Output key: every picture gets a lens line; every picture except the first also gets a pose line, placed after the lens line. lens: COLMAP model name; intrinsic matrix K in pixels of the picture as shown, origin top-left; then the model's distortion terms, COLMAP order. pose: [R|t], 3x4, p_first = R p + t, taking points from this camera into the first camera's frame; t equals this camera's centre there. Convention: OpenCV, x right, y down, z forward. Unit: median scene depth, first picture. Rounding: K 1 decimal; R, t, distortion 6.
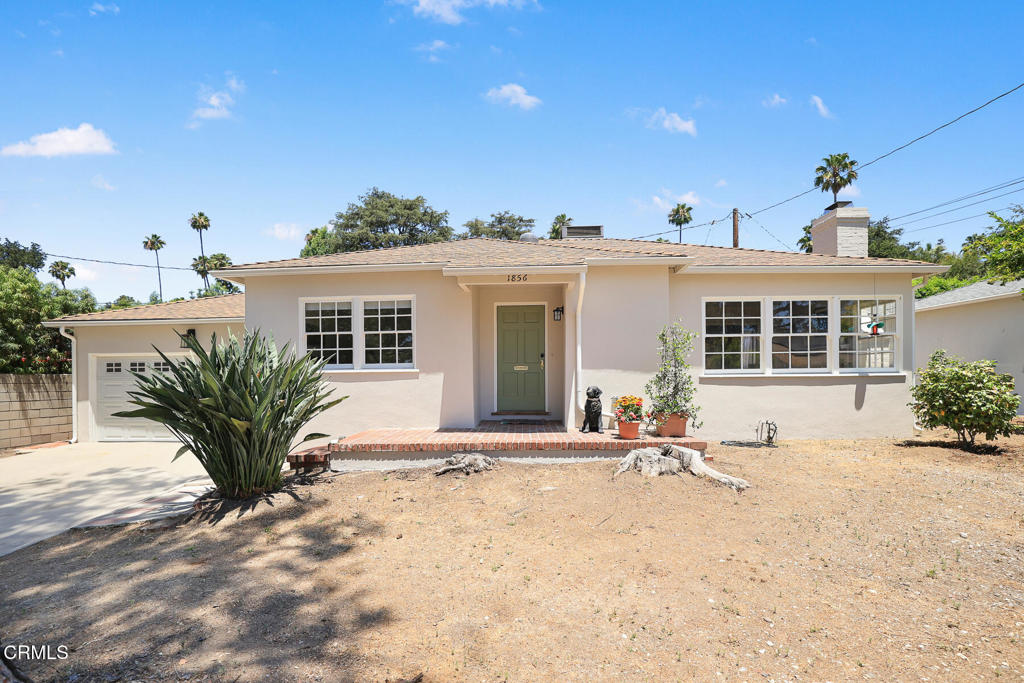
lens RADIAL K [[463.8, 0, 496.6], [0, 463.8, 344.3], [0, 0, 1]] dist [-0.054641, 0.020491]
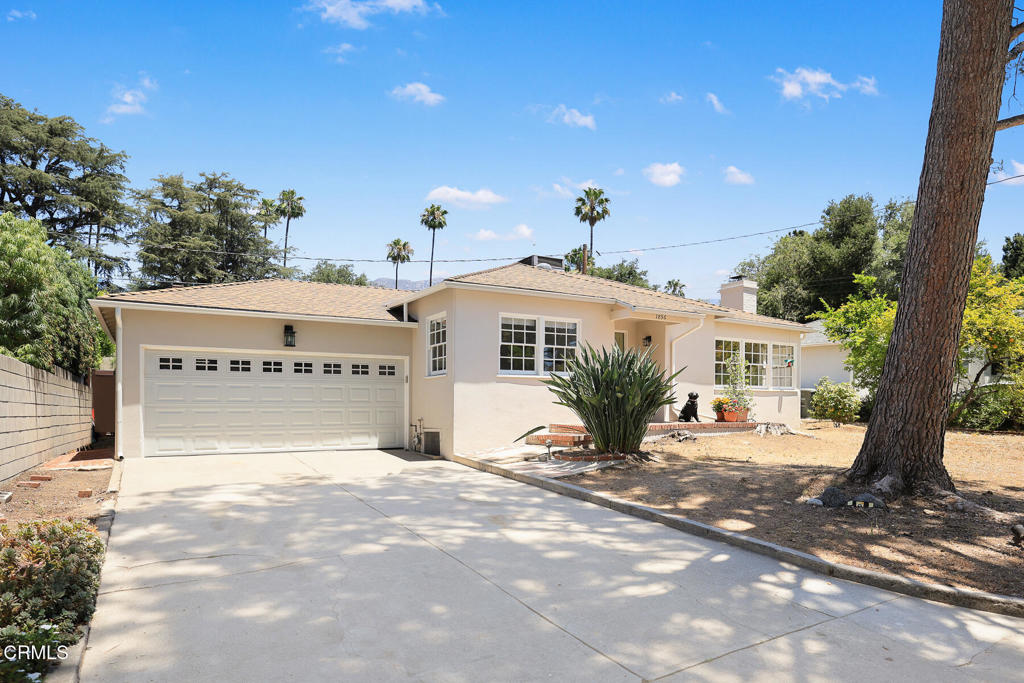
lens RADIAL K [[590.2, 0, 512.0], [0, 590.2, 341.5], [0, 0, 1]] dist [0.001409, 0.000836]
pose [[0.843787, 0.069562, 0.532151, -1.196478], [-0.048482, 0.997390, -0.053503, 0.051734], [-0.534484, 0.019346, 0.844957, -0.290922]]
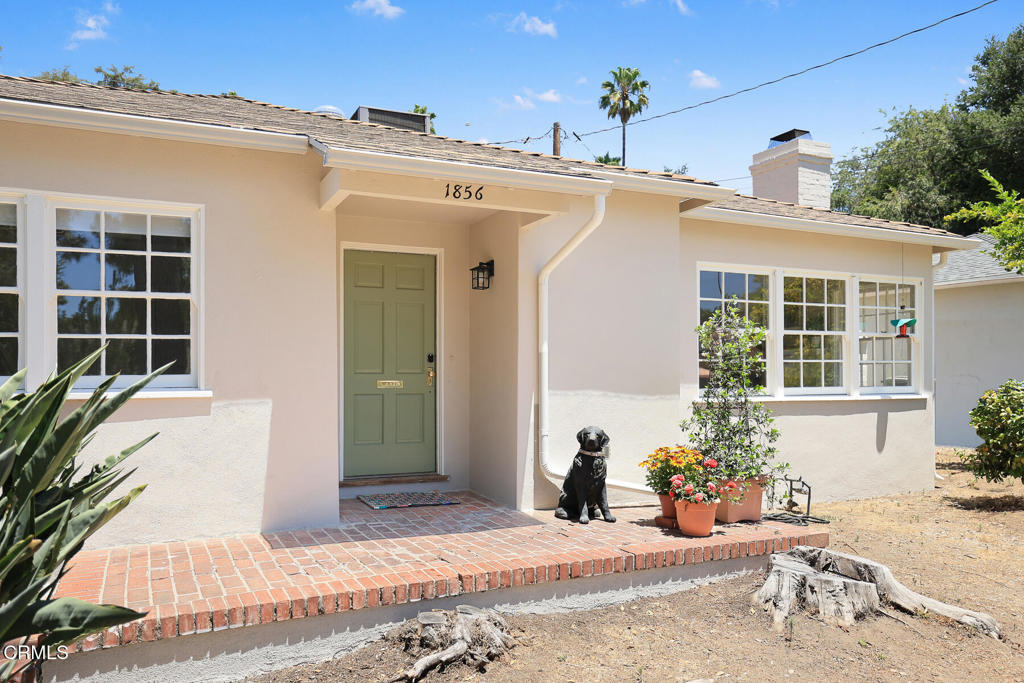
lens RADIAL K [[780.1, 0, 451.9], [0, 780.1, 322.5], [0, 0, 1]] dist [-0.021862, 0.001093]
pose [[0.895204, 0.039014, 0.443946, -0.265084], [-0.039233, 0.999192, -0.008697, -0.007165], [-0.443927, -0.009632, 0.896011, 0.280040]]
